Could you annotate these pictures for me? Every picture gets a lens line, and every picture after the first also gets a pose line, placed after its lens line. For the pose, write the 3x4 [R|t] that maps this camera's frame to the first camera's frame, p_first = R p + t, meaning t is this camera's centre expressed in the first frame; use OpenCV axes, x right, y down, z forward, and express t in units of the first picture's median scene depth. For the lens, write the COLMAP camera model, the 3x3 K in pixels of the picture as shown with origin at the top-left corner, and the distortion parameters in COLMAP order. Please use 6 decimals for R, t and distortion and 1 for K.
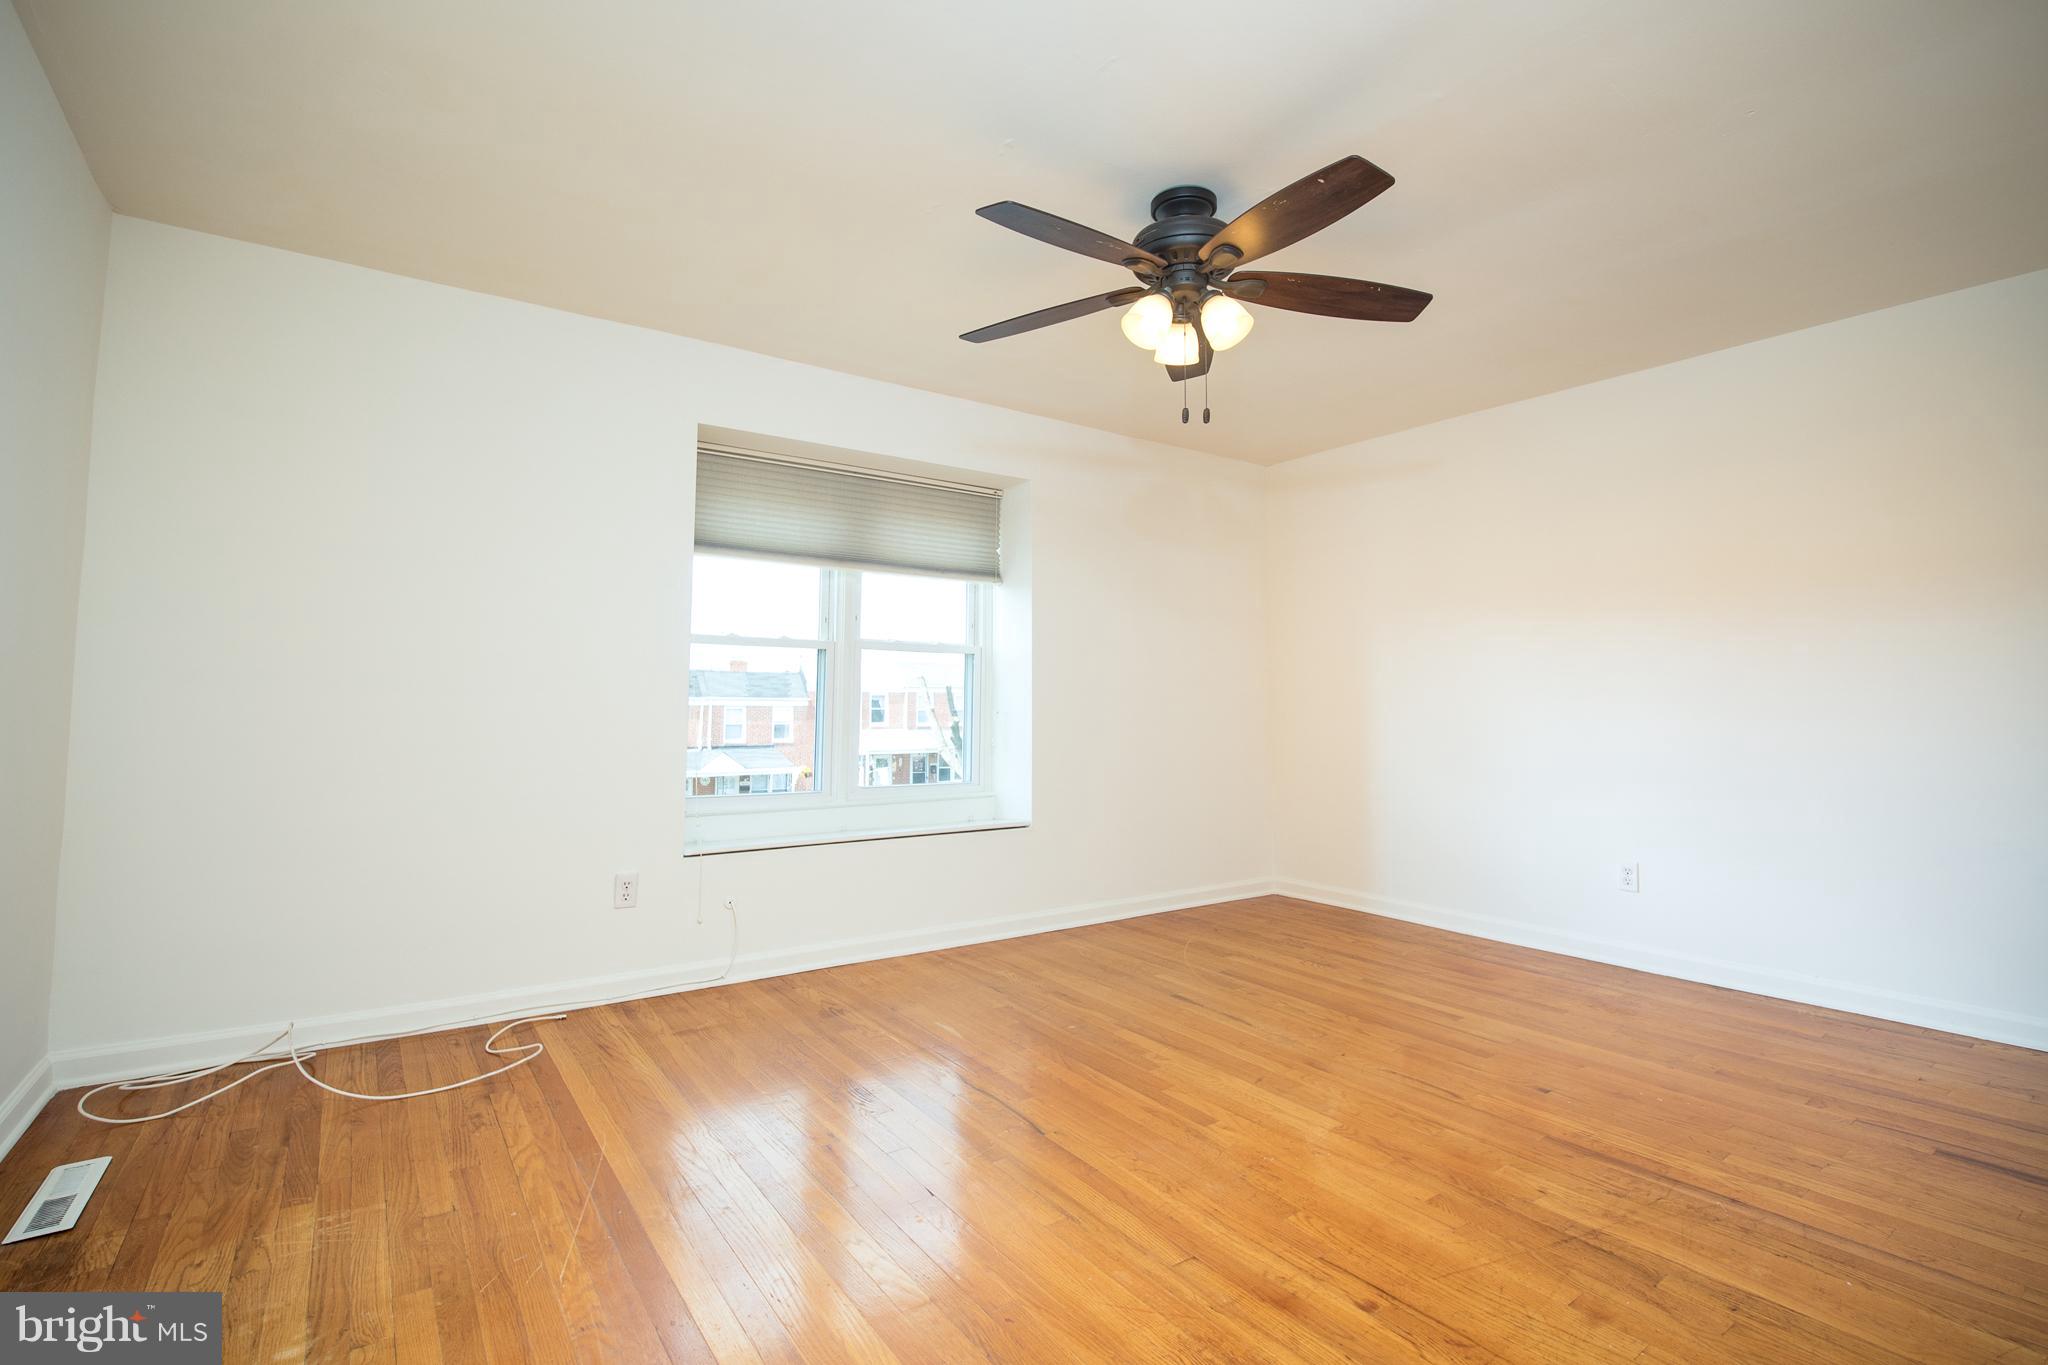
lens RADIAL K [[949.8, 0, 1024.9], [0, 949.8, 639.3], [0, 0, 1]] dist [-0.011030, -0.005605]
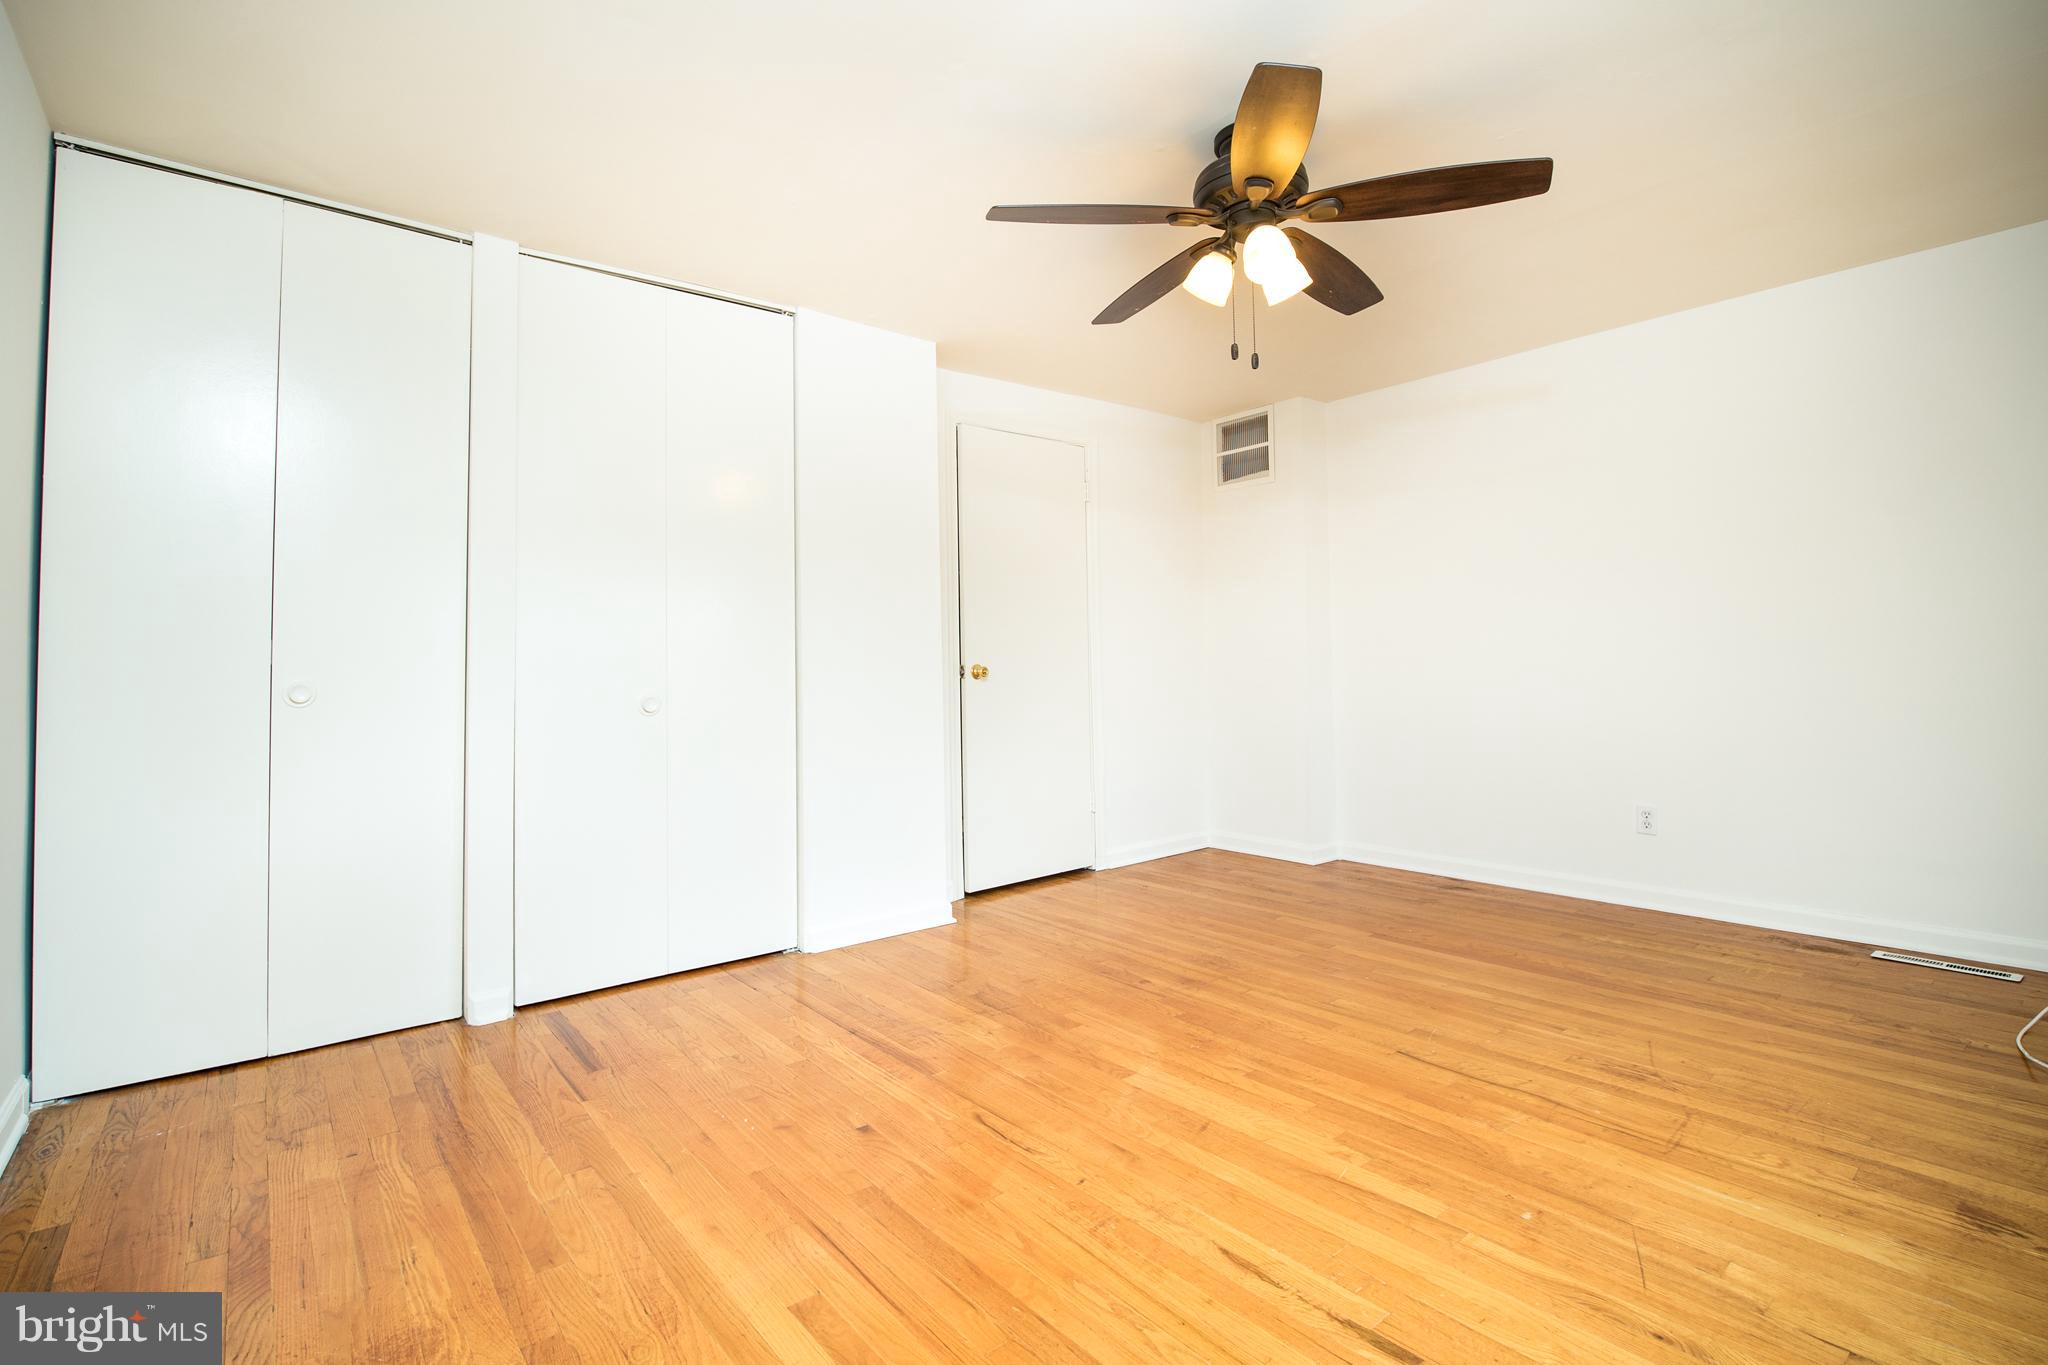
lens RADIAL K [[949.8, 0, 1024.9], [0, 949.8, 639.3], [0, 0, 1]] dist [-0.011030, -0.005605]
pose [[-0.997949, 0.009567, -0.063290, 0.511138], [0.015804, 0.994982, -0.098802, 0.150689], [0.062027, -0.099600, -0.993092, 2.093976]]
